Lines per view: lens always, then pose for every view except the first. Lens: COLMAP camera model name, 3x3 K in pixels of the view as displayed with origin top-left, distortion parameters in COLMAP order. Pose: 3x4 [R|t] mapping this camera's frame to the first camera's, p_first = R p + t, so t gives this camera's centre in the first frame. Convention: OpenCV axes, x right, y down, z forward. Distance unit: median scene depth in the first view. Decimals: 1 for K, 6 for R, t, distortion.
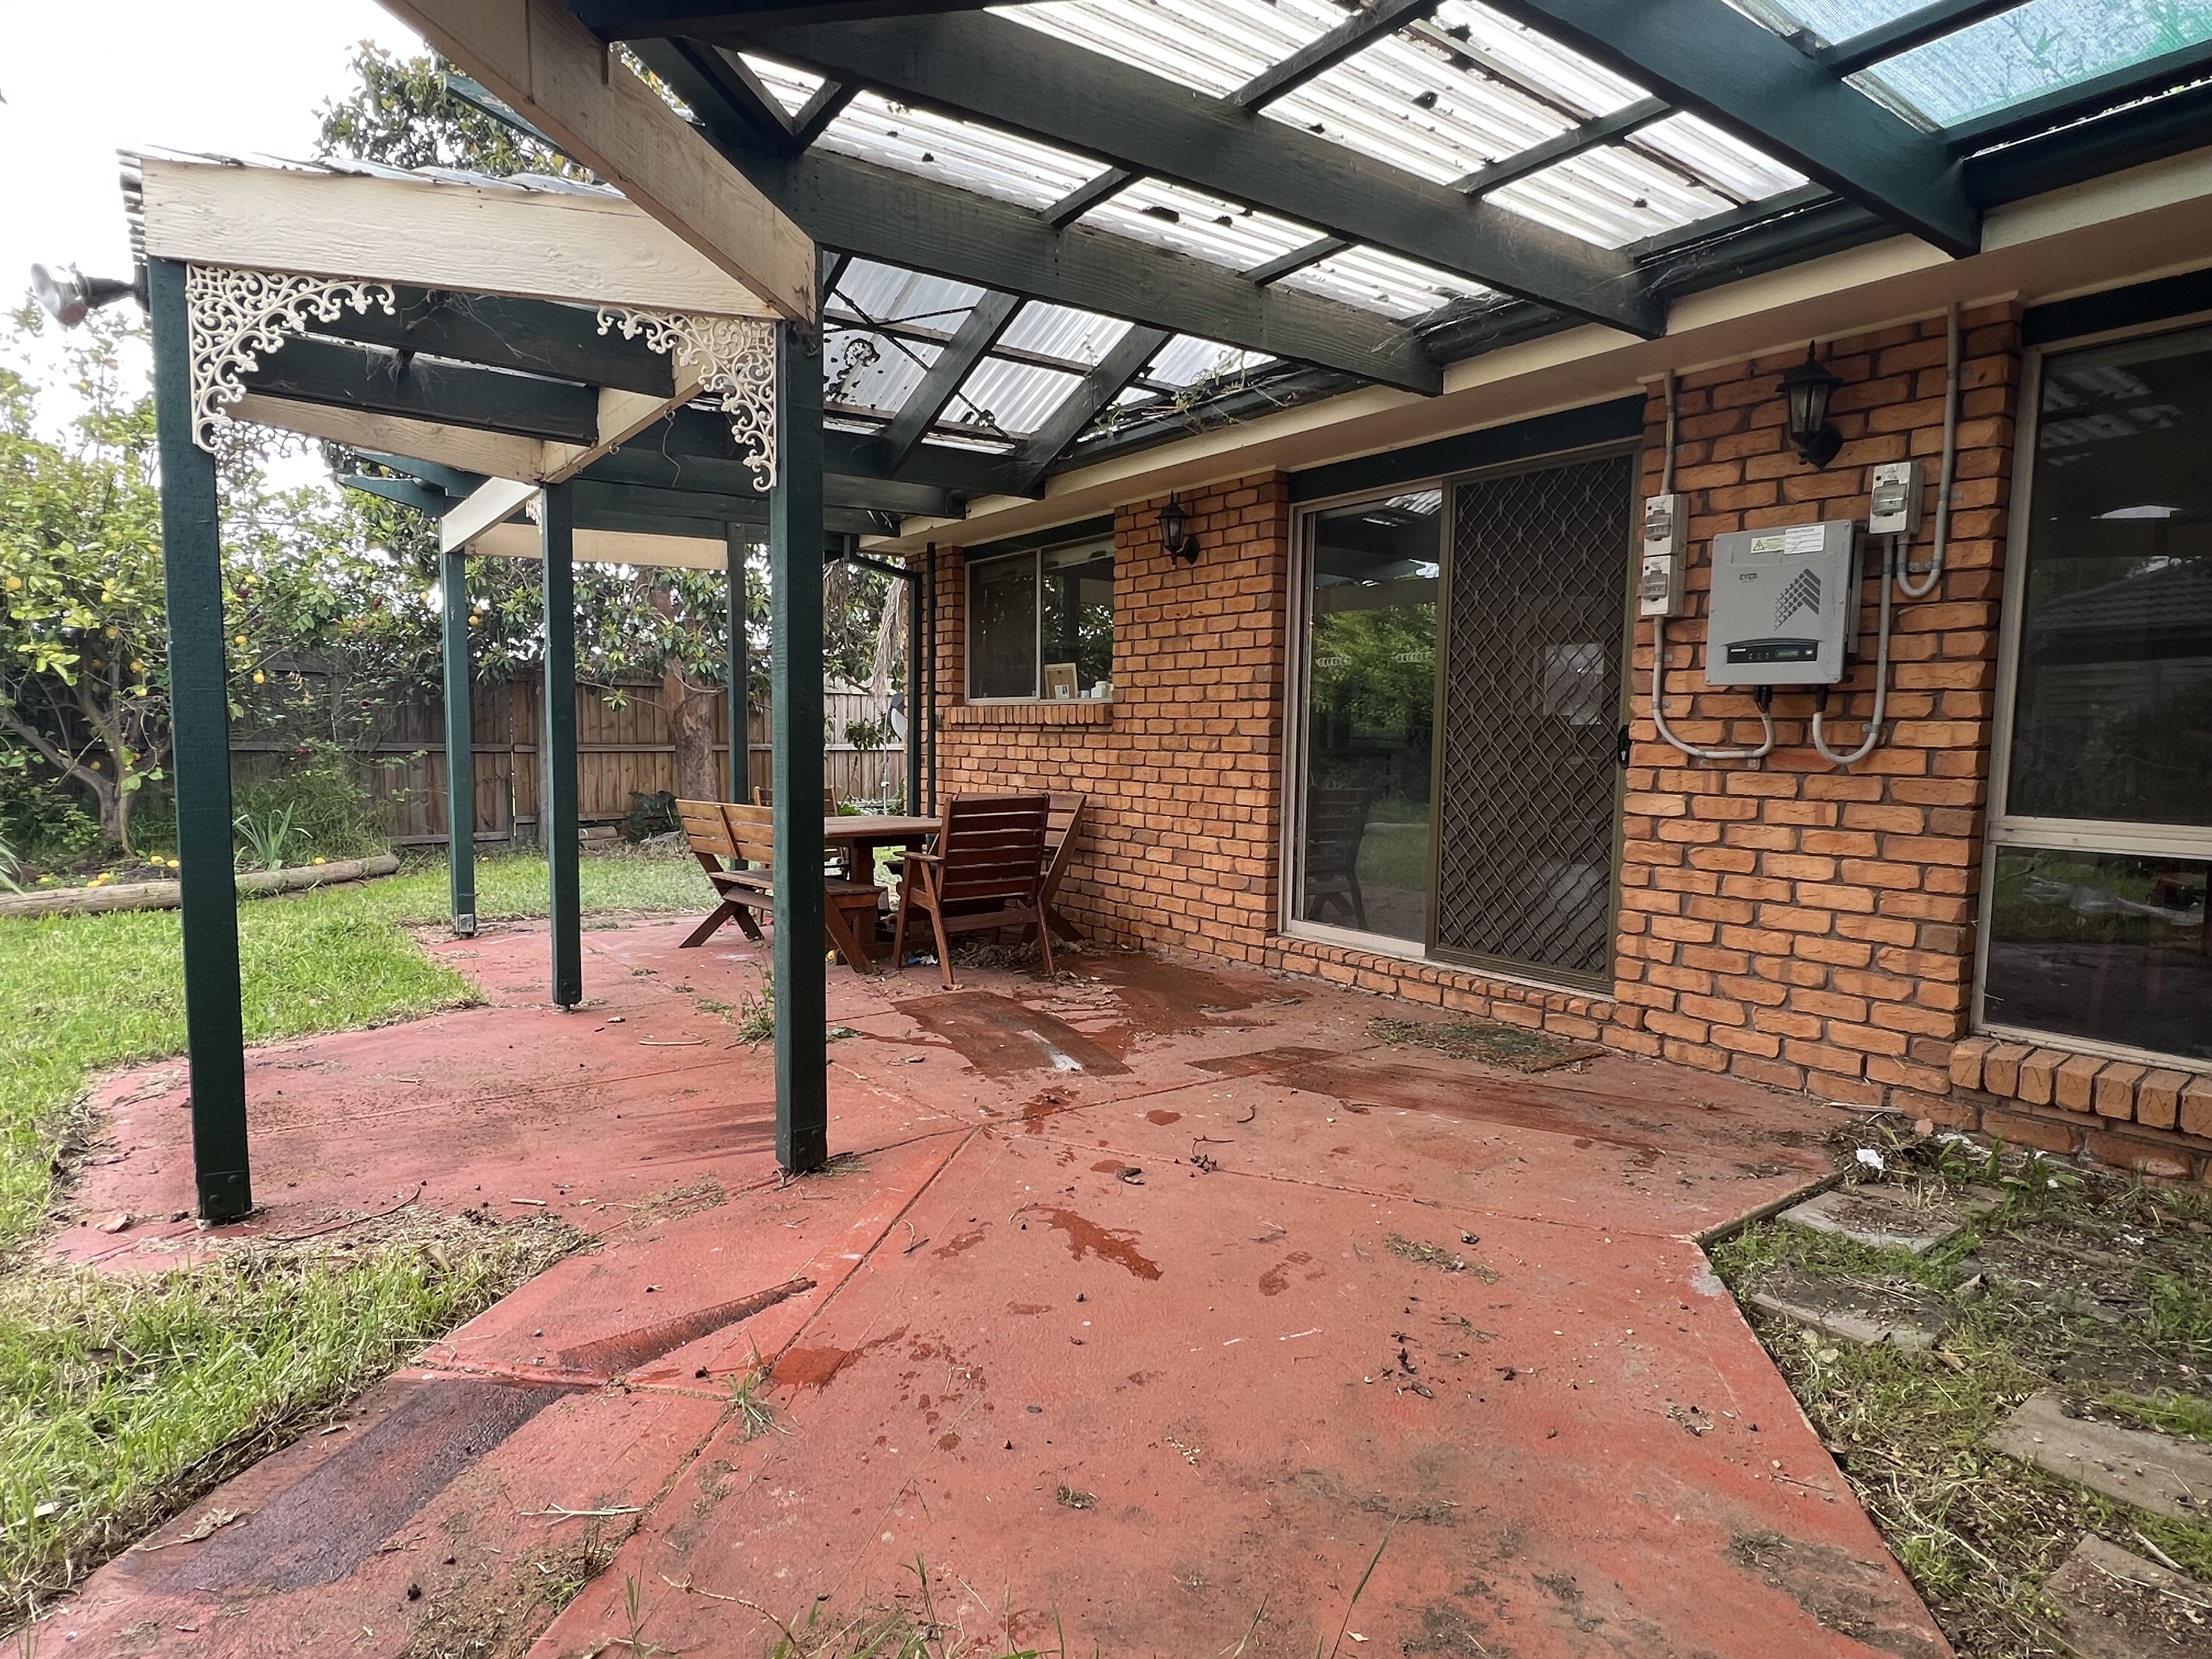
lens RADIAL K [[1194.6, 0, 1101.9], [0, 1194.6, 838.9], [0, 0, 1]] dist [-0.001340, -0.000596]
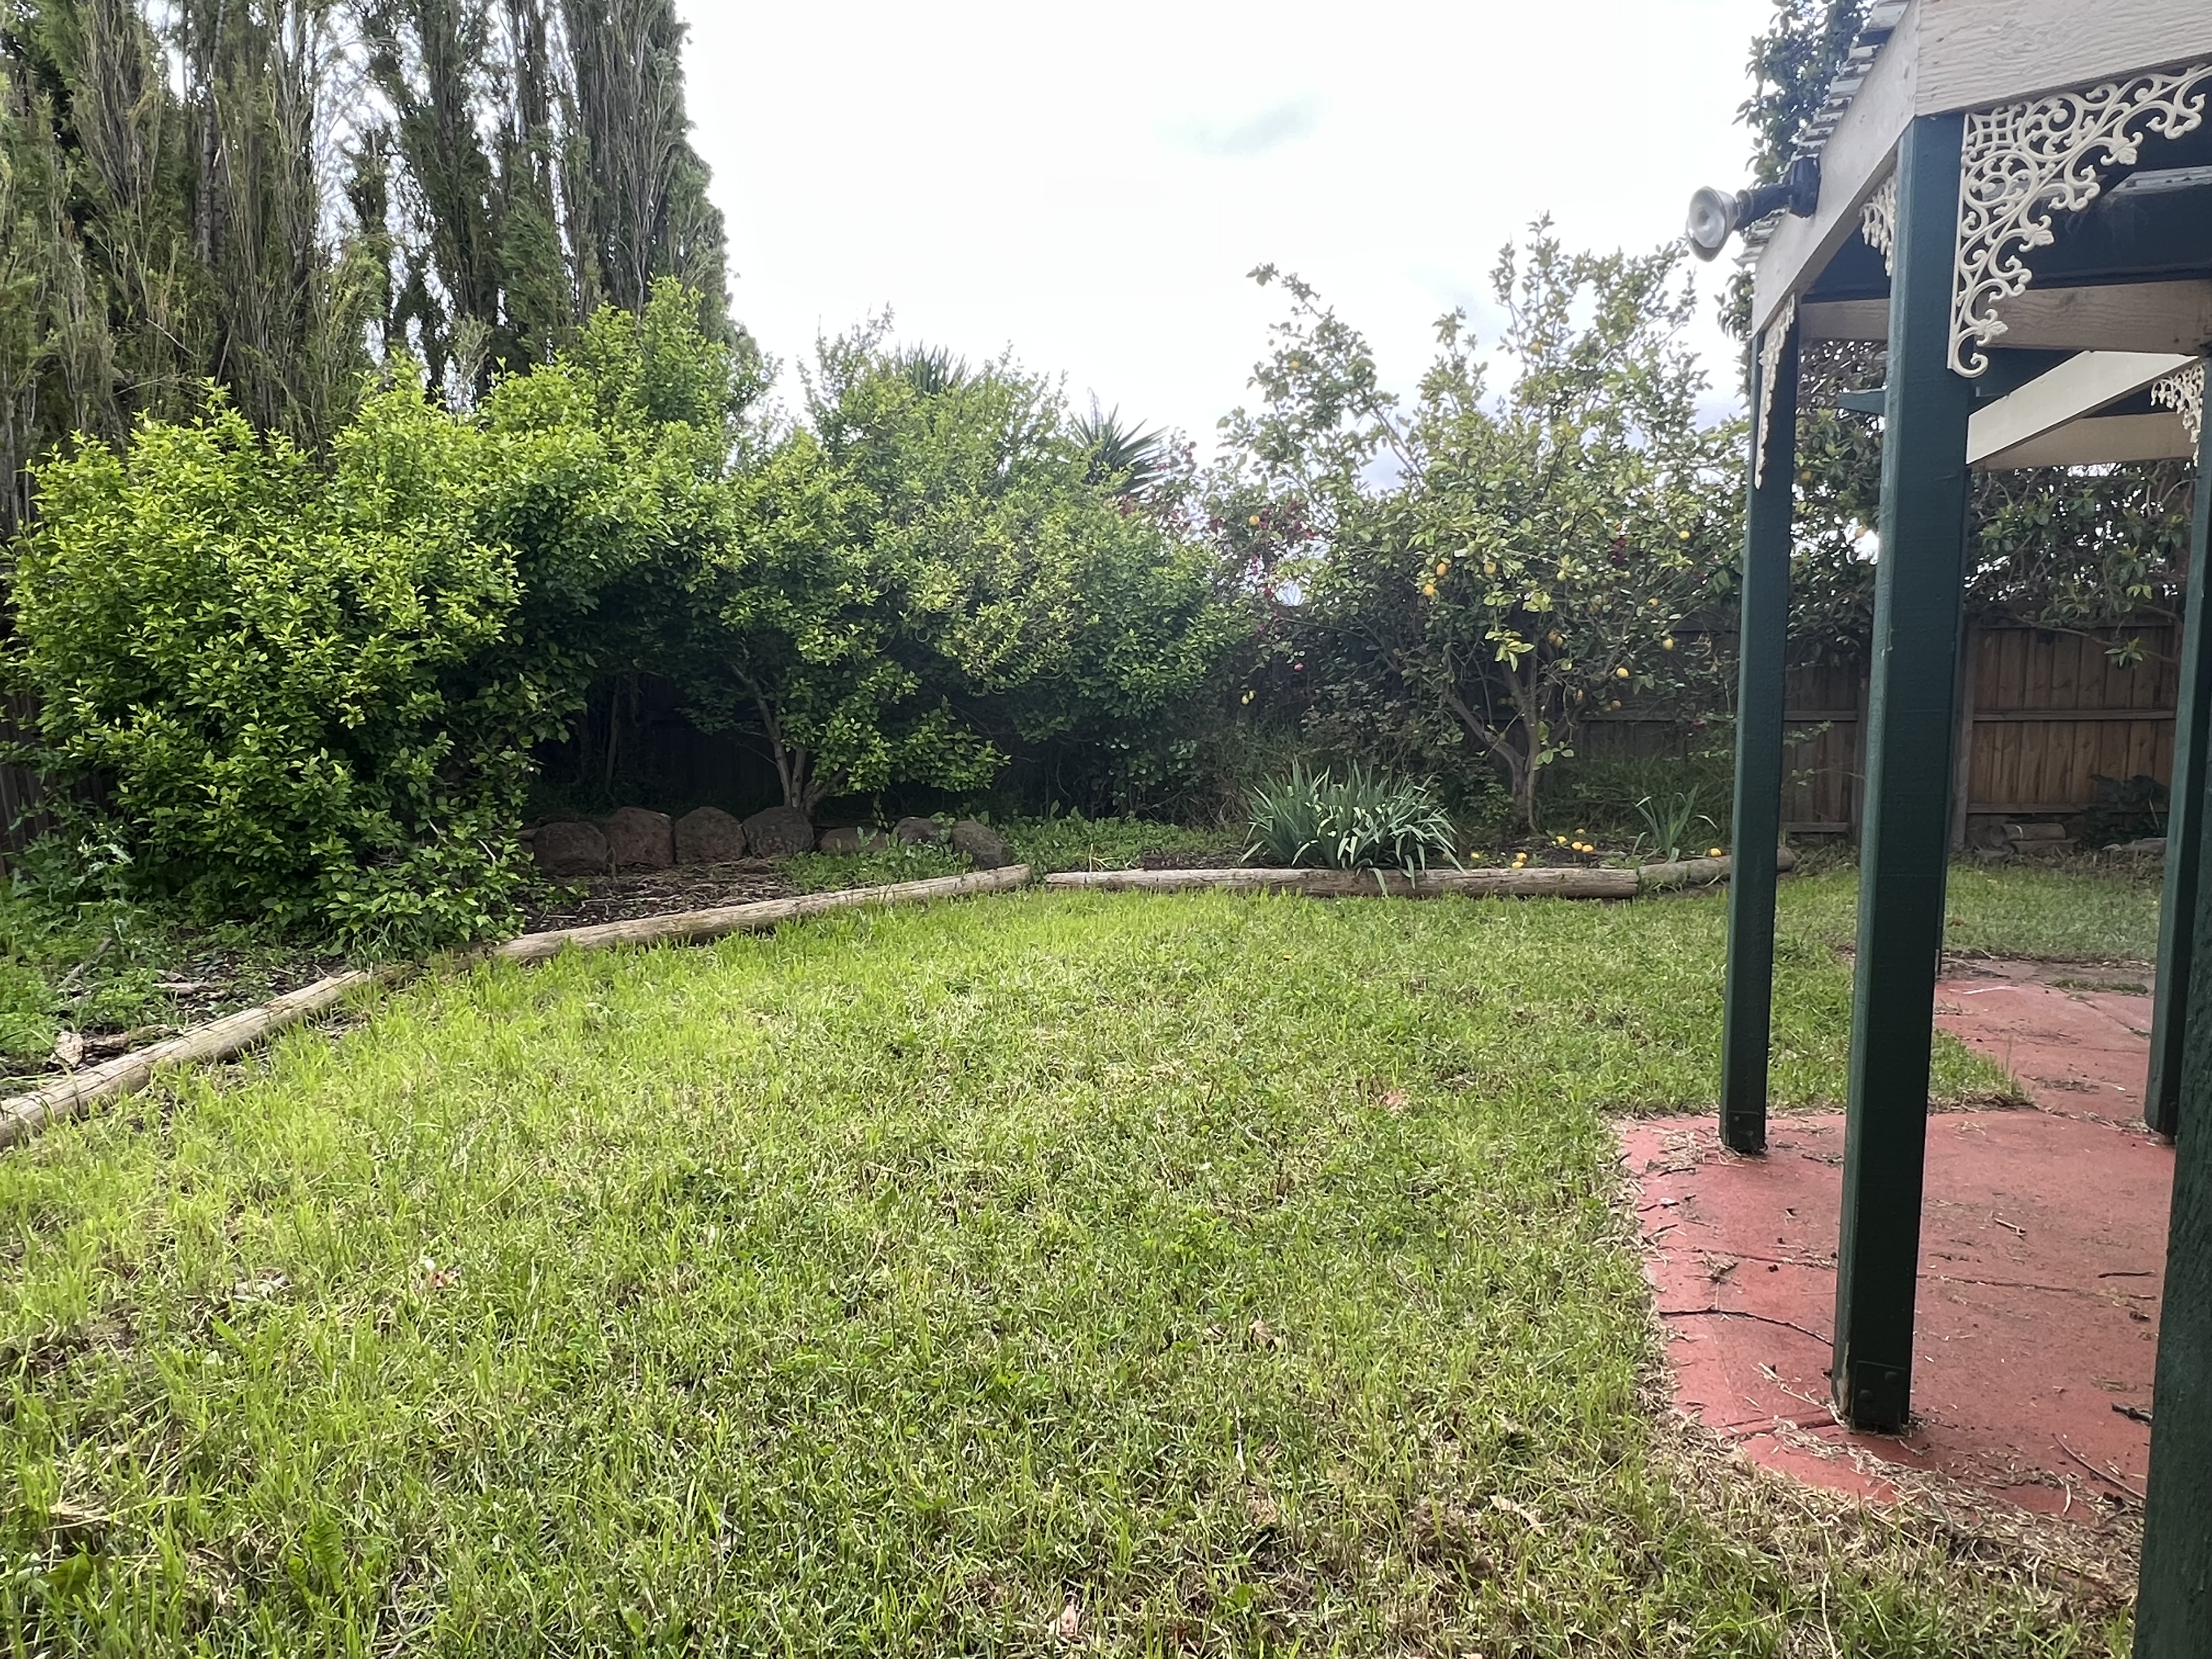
lens RADIAL K [[1420.0, 0, 1103.8], [0, 1420.0, 829.8], [0, 0, 1]] dist [-0.002709, -0.001810]
pose [[0.597994, 0.065551, -0.798816, -0.367135], [-0.053030, 0.997702, 0.042174, -0.065547], [0.799744, 0.017141, 0.600096, 0.093086]]
